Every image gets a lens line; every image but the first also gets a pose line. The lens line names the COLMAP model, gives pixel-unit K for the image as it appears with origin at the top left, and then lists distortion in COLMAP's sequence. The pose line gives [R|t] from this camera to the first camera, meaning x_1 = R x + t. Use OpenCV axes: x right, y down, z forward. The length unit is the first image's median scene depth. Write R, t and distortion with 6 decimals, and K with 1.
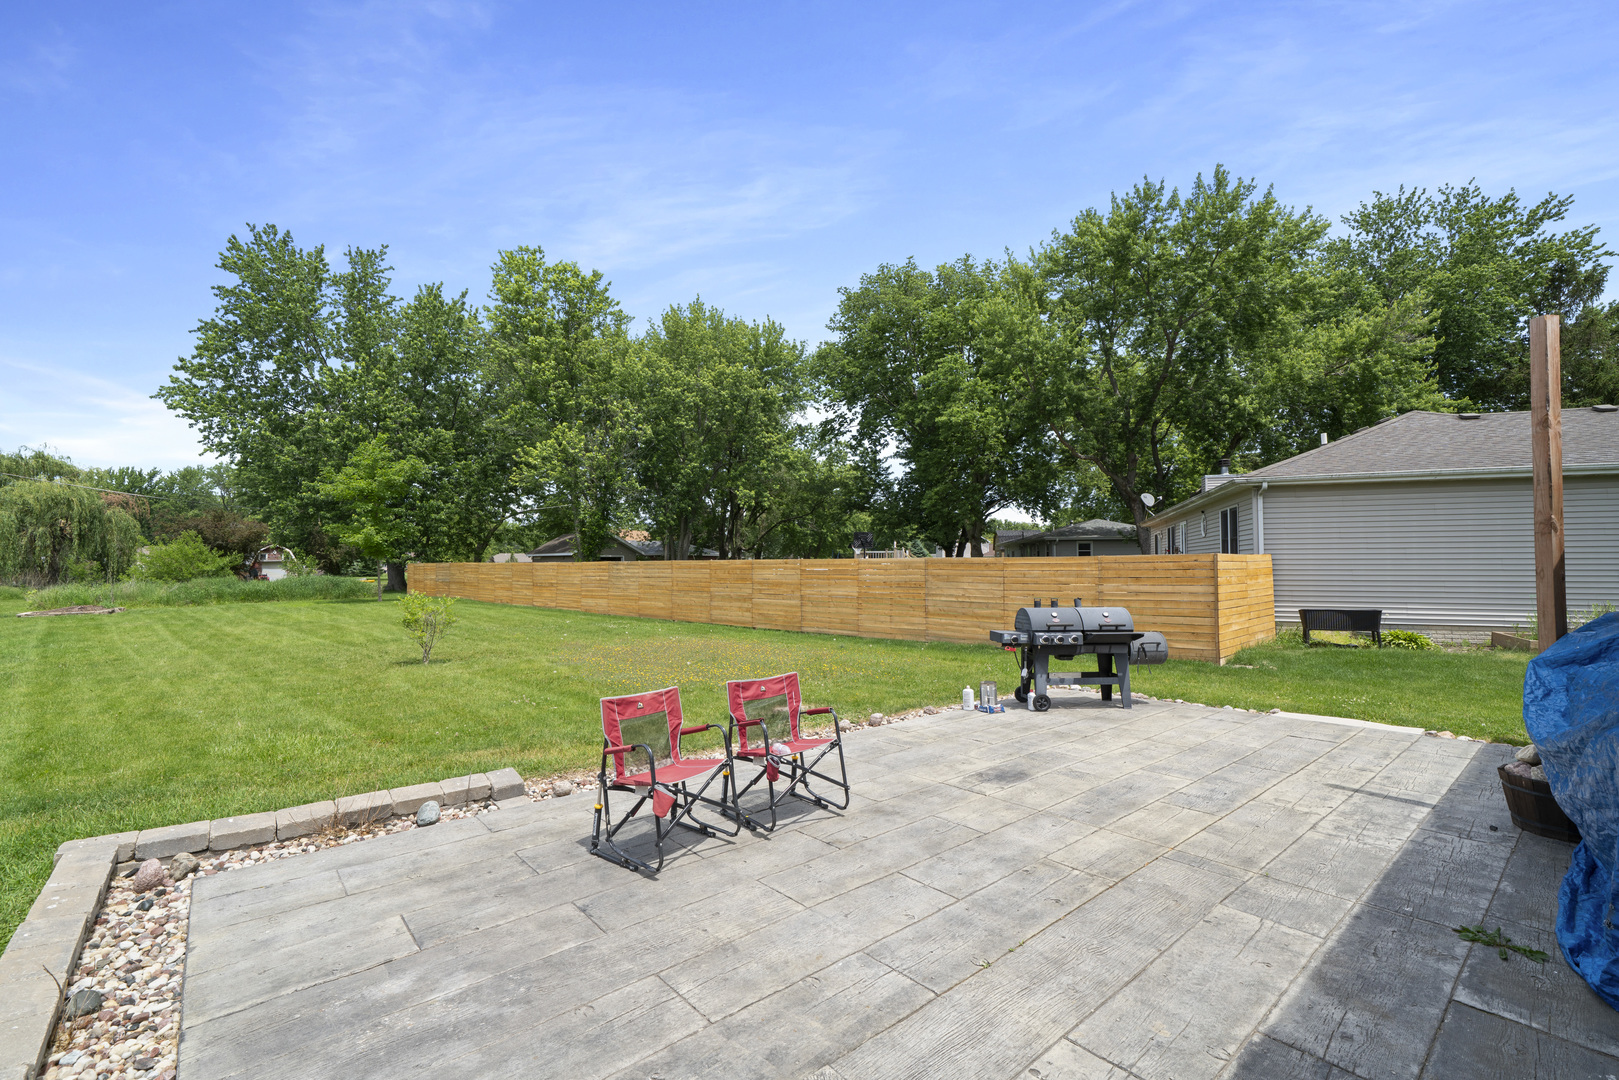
lens RADIAL K [[693.9, 0, 807.9], [0, 693.9, 539.1], [0, 0, 1]] dist [0.001120, 0.000977]
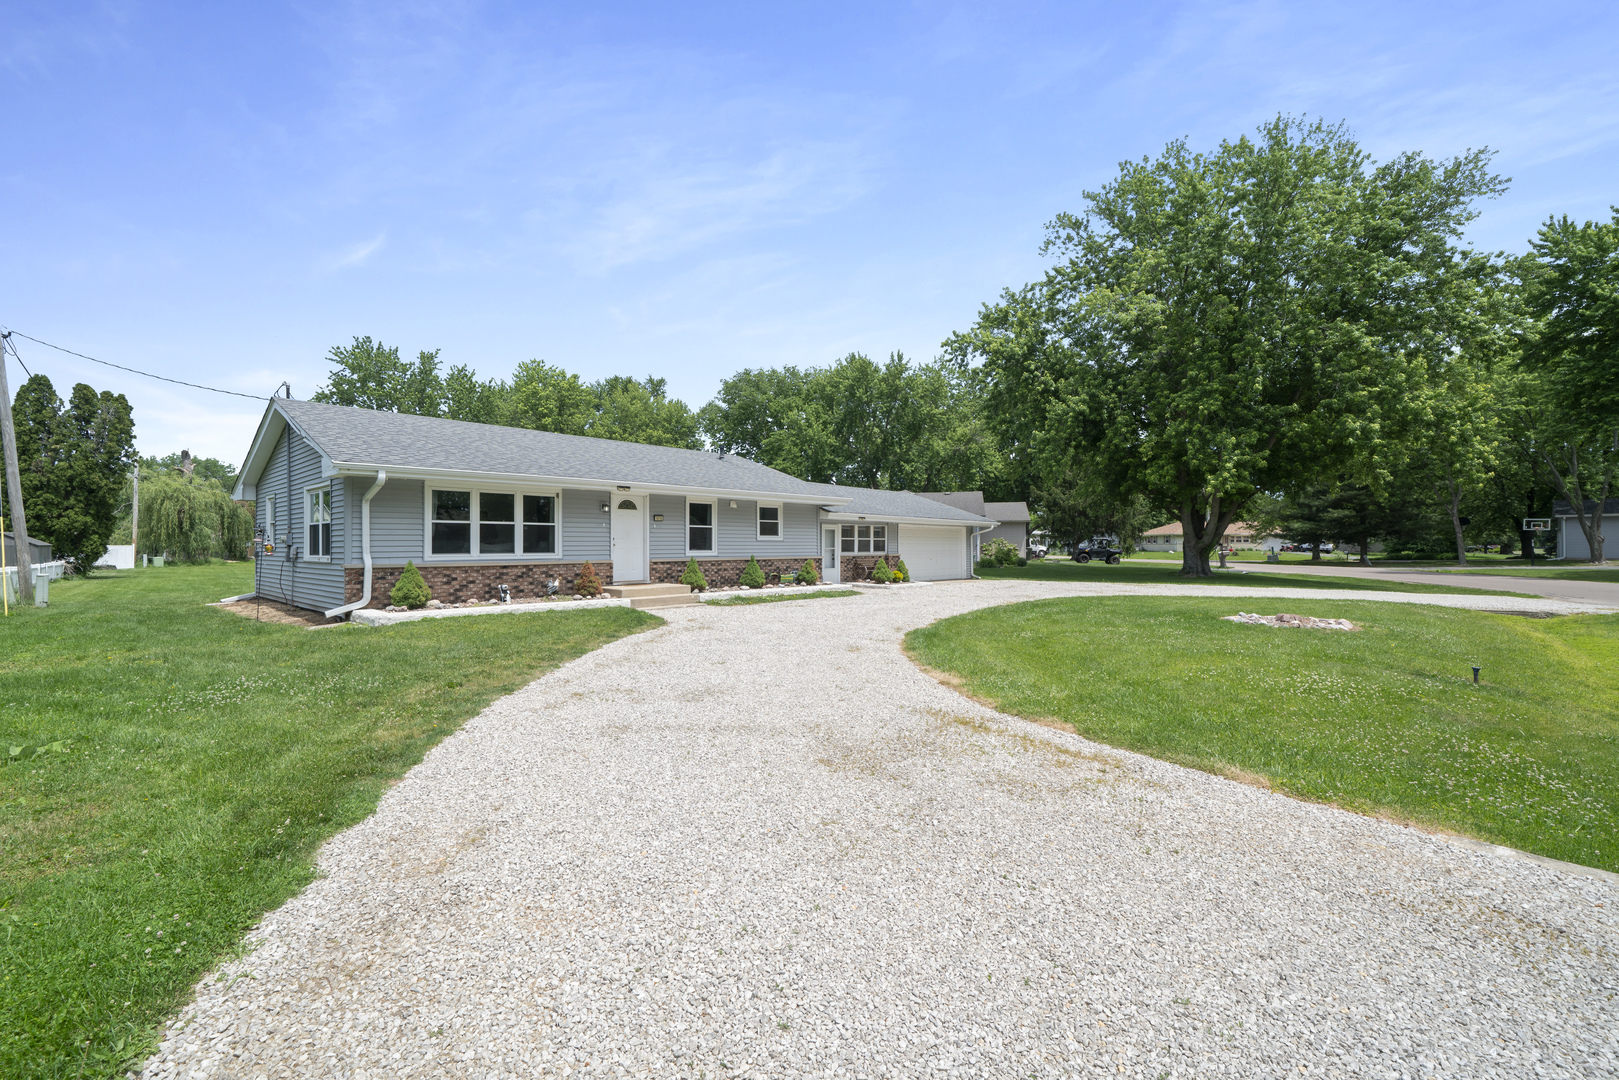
lens RADIAL K [[693.9, 0, 805.9], [0, 693.9, 545.3], [0, 0, 1]] dist [0.001120, 0.000977]
pose [[0.991694, 0.000177, 0.128622, 0.043997], [-0.004523, 0.999429, 0.033496, -0.027936], [-0.128543, -0.033800, 0.991128, -0.915348]]
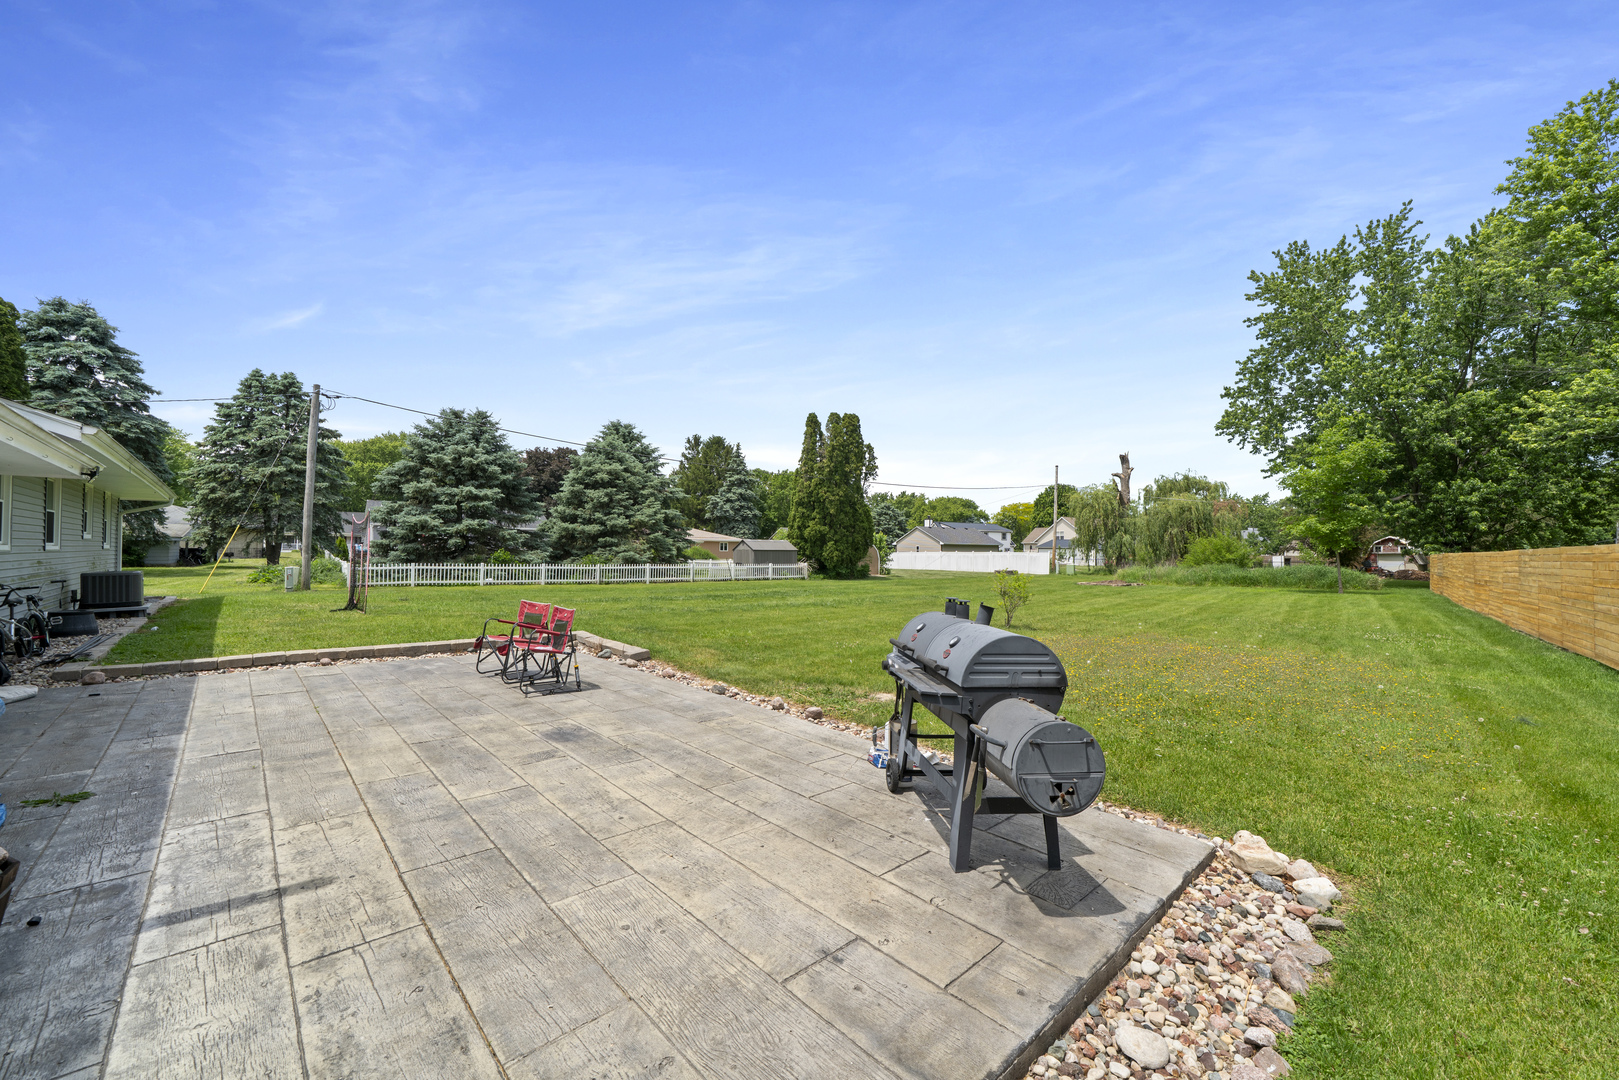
lens RADIAL K [[633.4, 0, 806.5], [0, 633.4, 546.6], [0, 0, 1]] dist [-0.002239, 0.000090]
pose [[0.034330, -0.006471, -0.999390, 0.221775], [0.024286, 0.999689, -0.005638, 0.012393], [0.999115, -0.024078, 0.034476, 0.236320]]
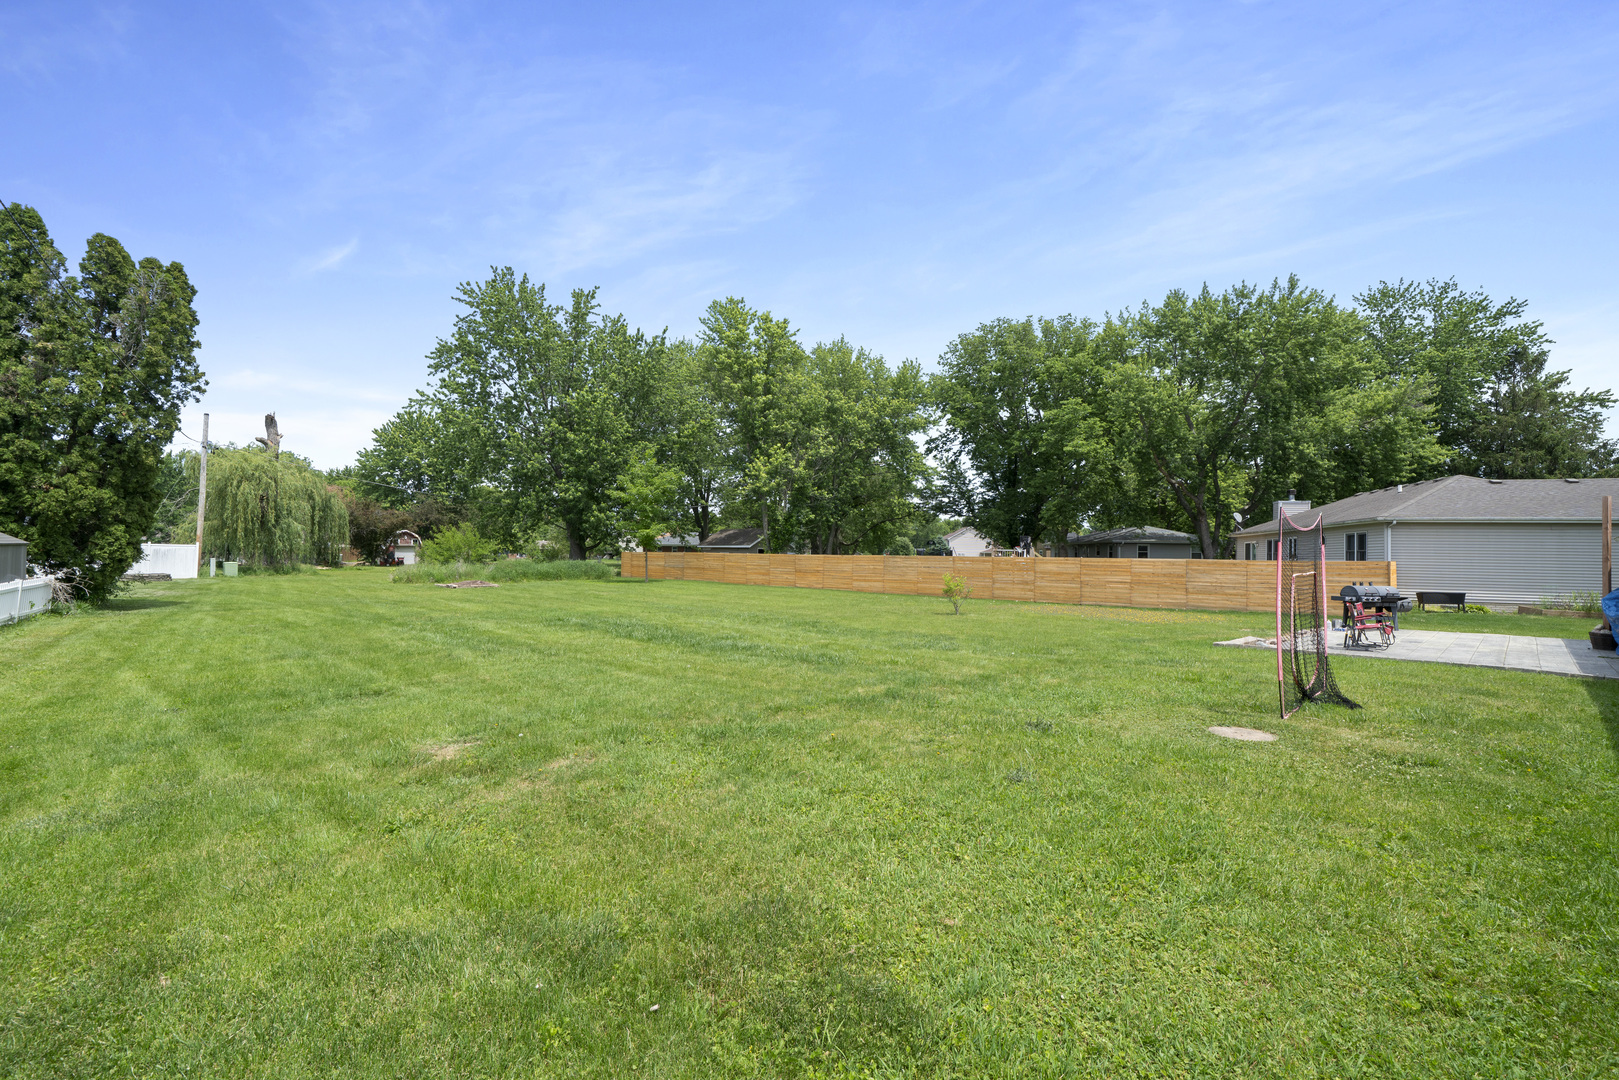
lens RADIAL K [[693.9, 0, 797.5], [0, 693.9, 543.4], [0, 0, 1]] dist [0.001120, 0.000977]
pose [[0.997780, 0.020652, 0.063311, -0.410509], [-0.021811, 0.999606, 0.017678, -0.009451], [-0.062921, -0.019020, 0.997837, -0.283097]]
